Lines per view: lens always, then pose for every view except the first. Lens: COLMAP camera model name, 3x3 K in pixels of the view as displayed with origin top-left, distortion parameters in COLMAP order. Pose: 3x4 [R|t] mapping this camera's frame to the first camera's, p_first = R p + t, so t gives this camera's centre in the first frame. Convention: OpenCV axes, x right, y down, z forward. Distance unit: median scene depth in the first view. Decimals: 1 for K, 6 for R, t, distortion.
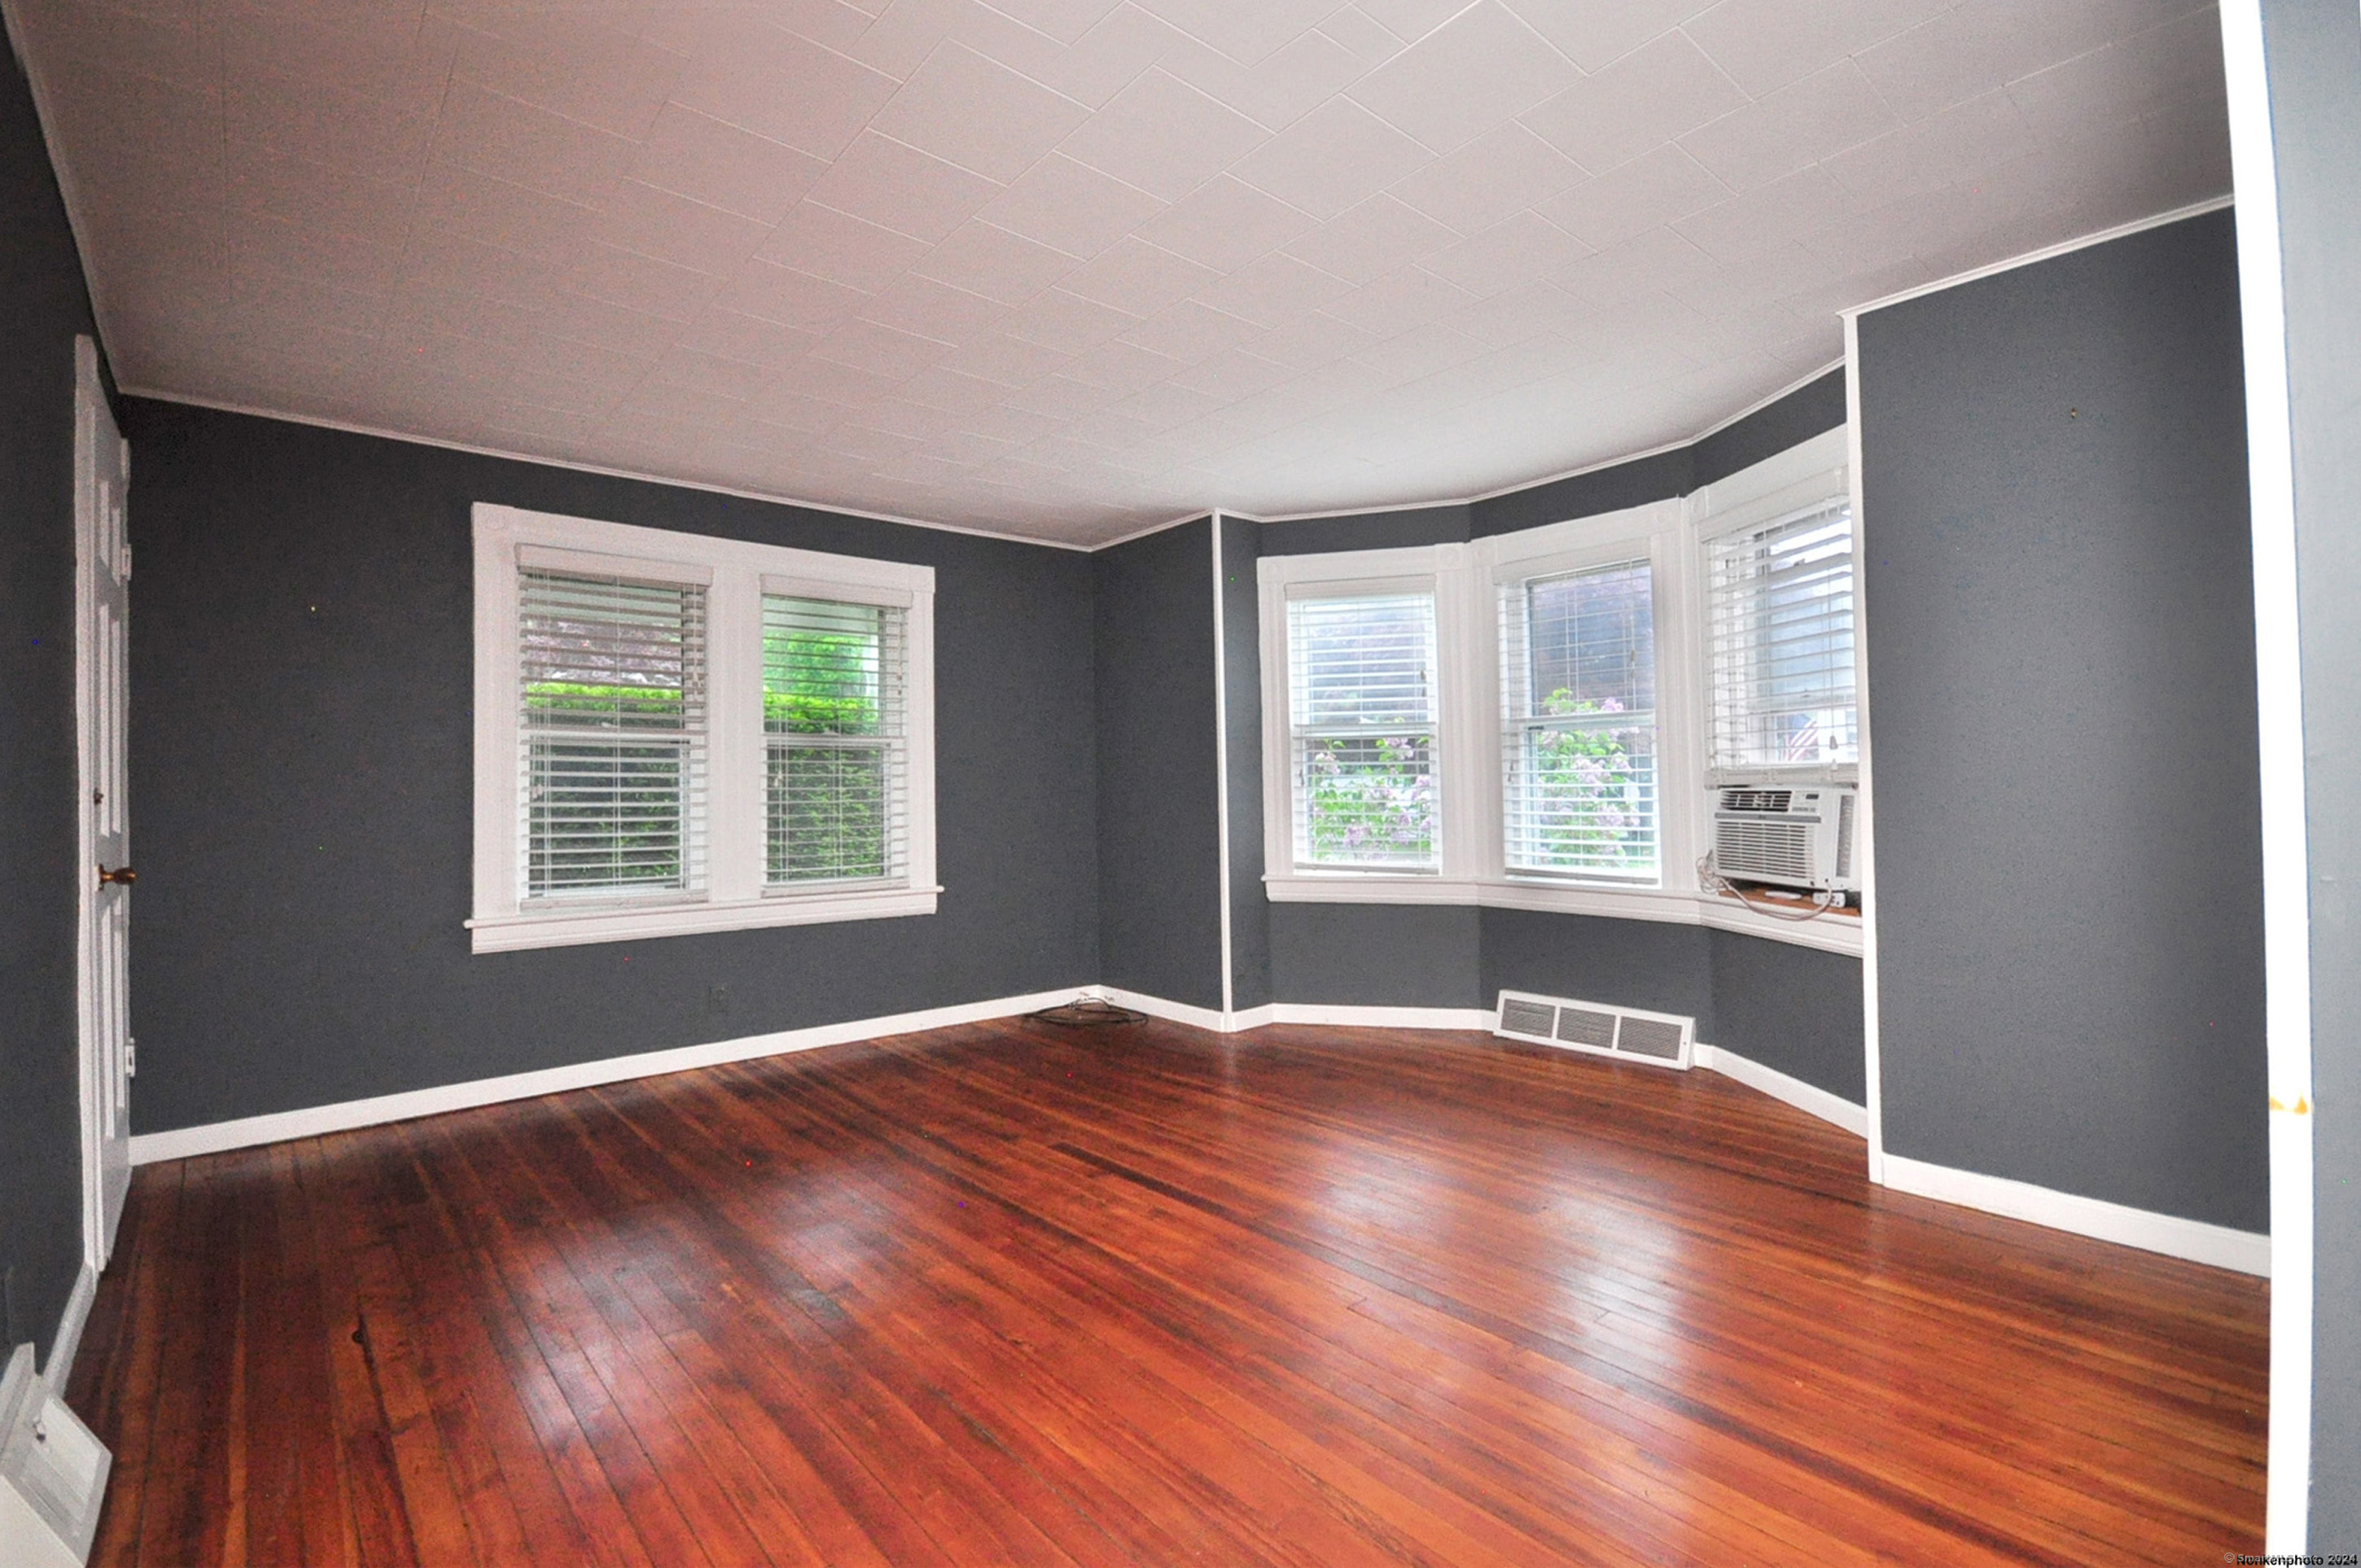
lens RADIAL K [[1052.2, 0, 1151.6], [0, 1052.2, 788.5], [0, 0, 1]] dist [-0.000596, -0.000280]
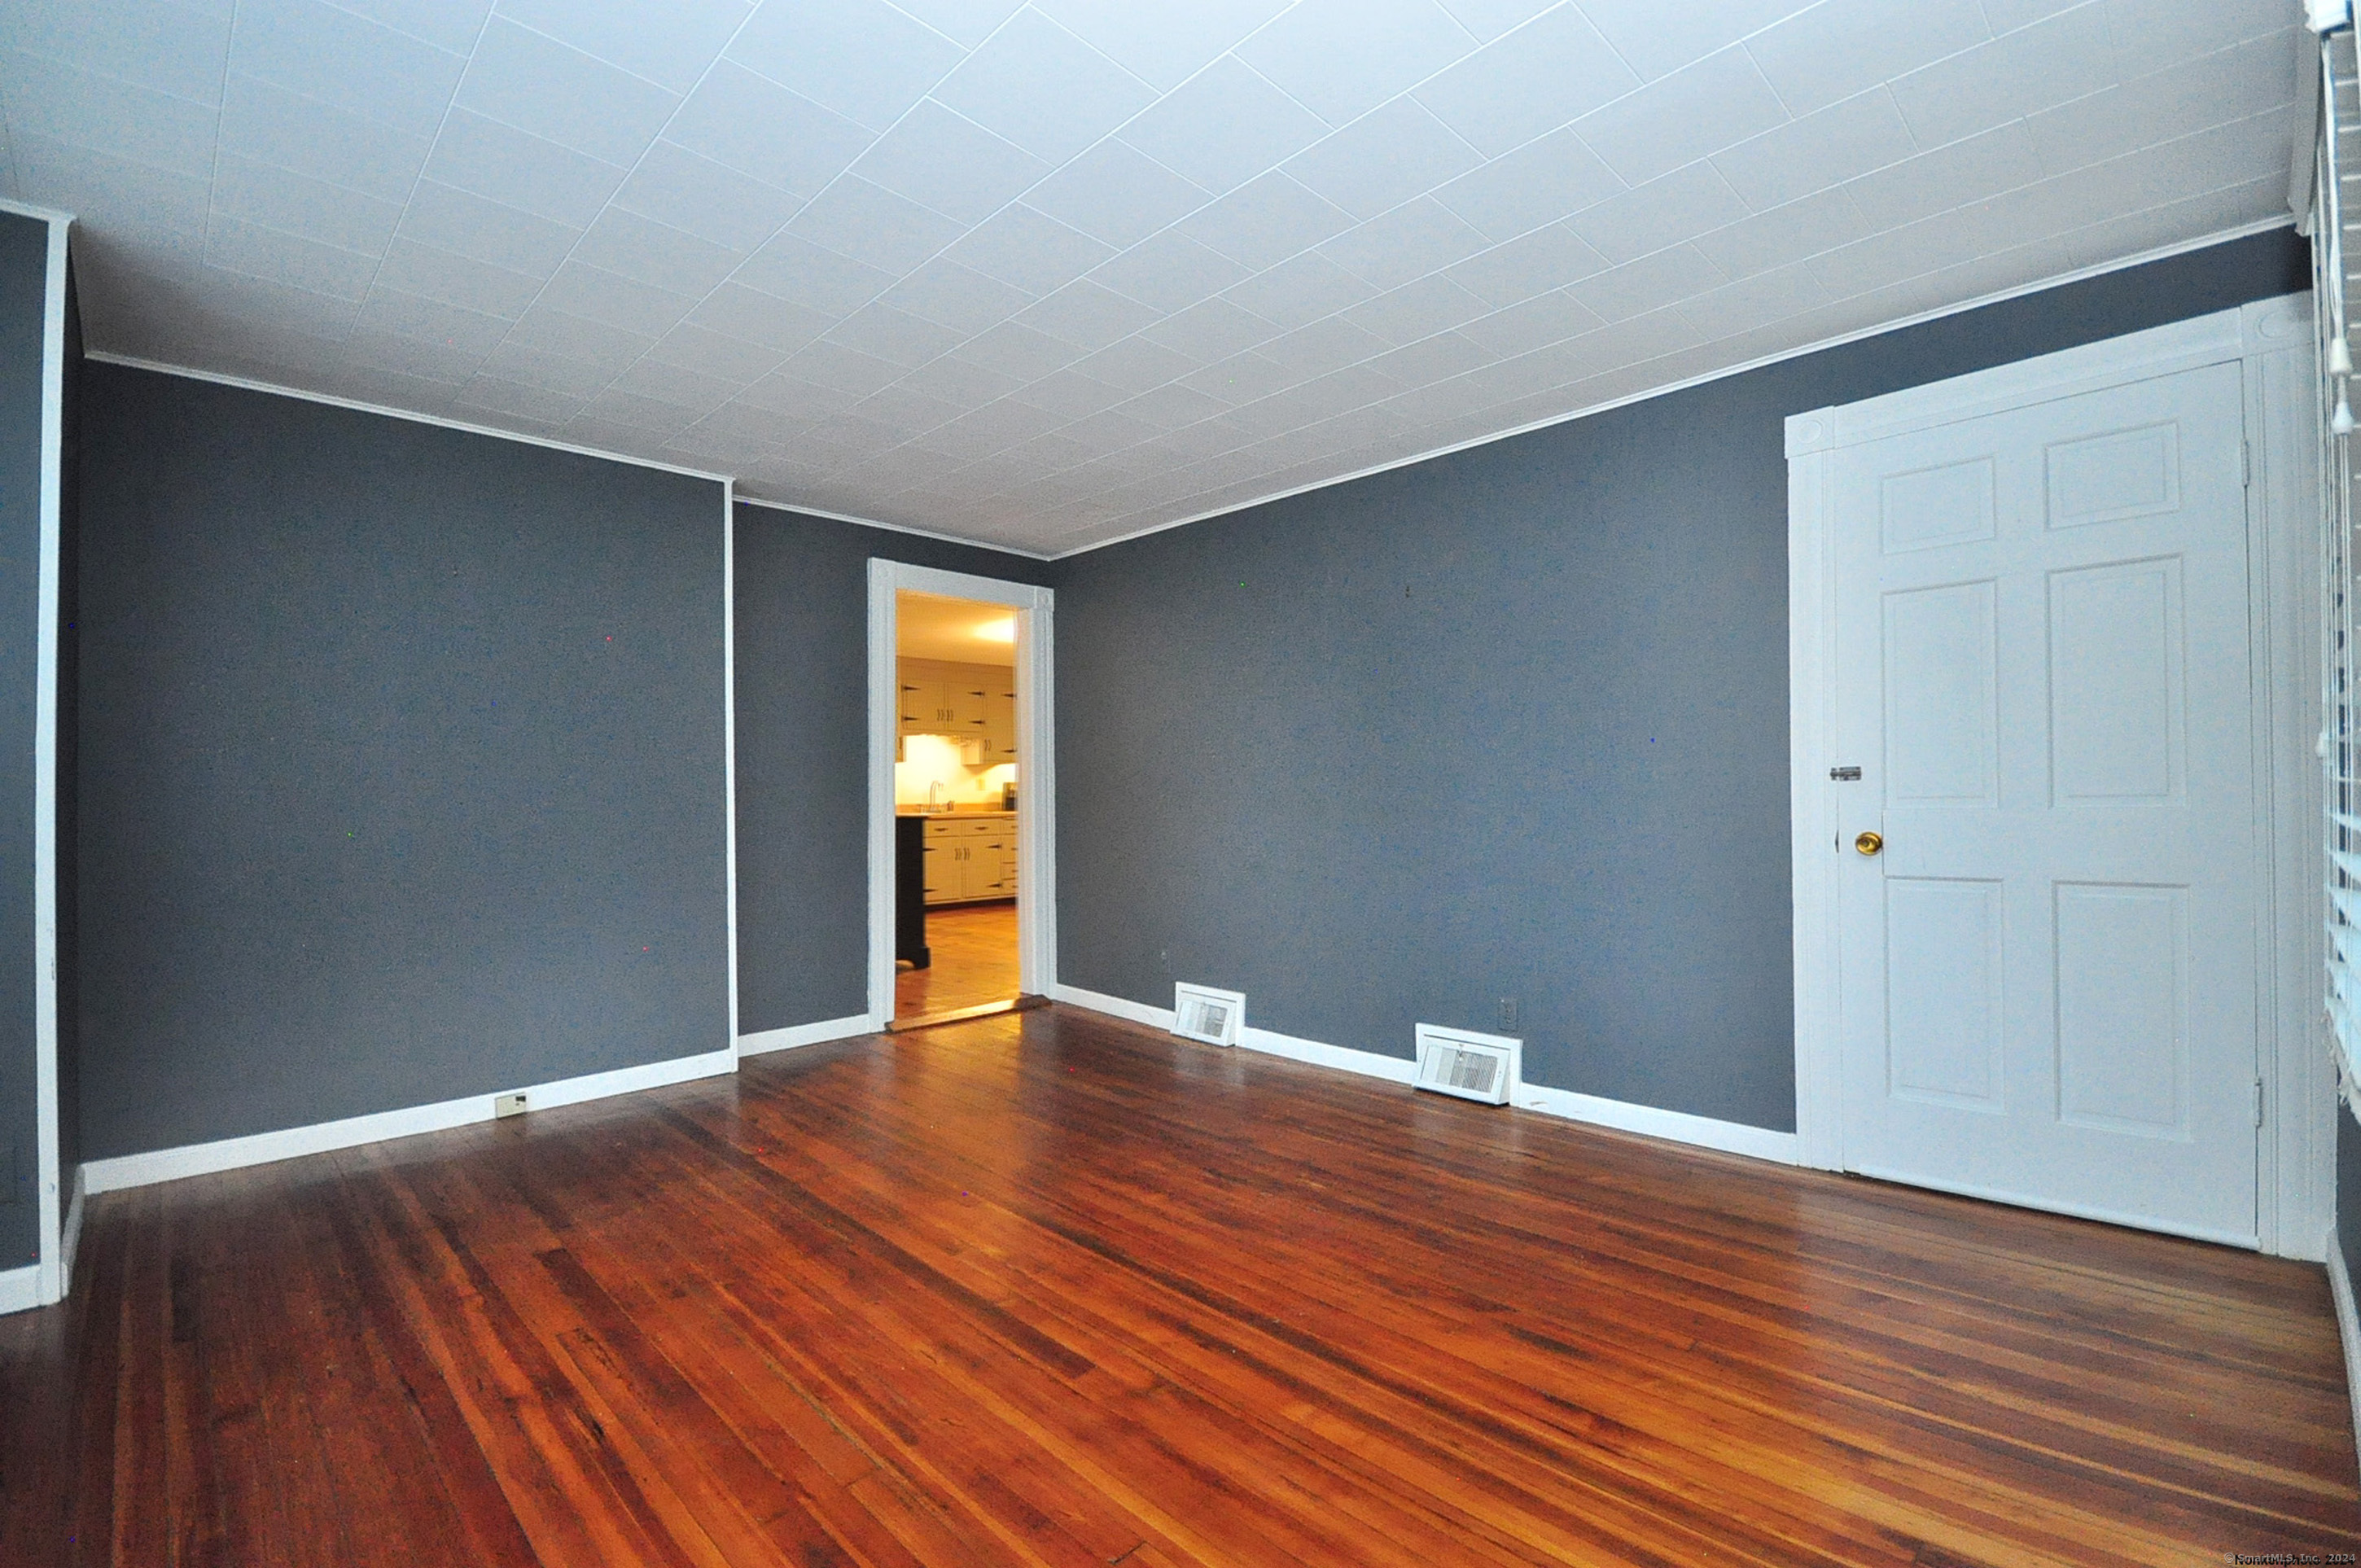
lens RADIAL K [[1049.8, 0, 1185.2], [0, 1049.8, 783.5], [0, 0, 1]] dist [0.000802, -0.000307]
pose [[-0.995338, 0.019501, -0.094456, -0.101952], [0.022379, 0.999314, -0.029510, 0.019093], [0.093816, -0.031486, -0.995092, 1.687122]]
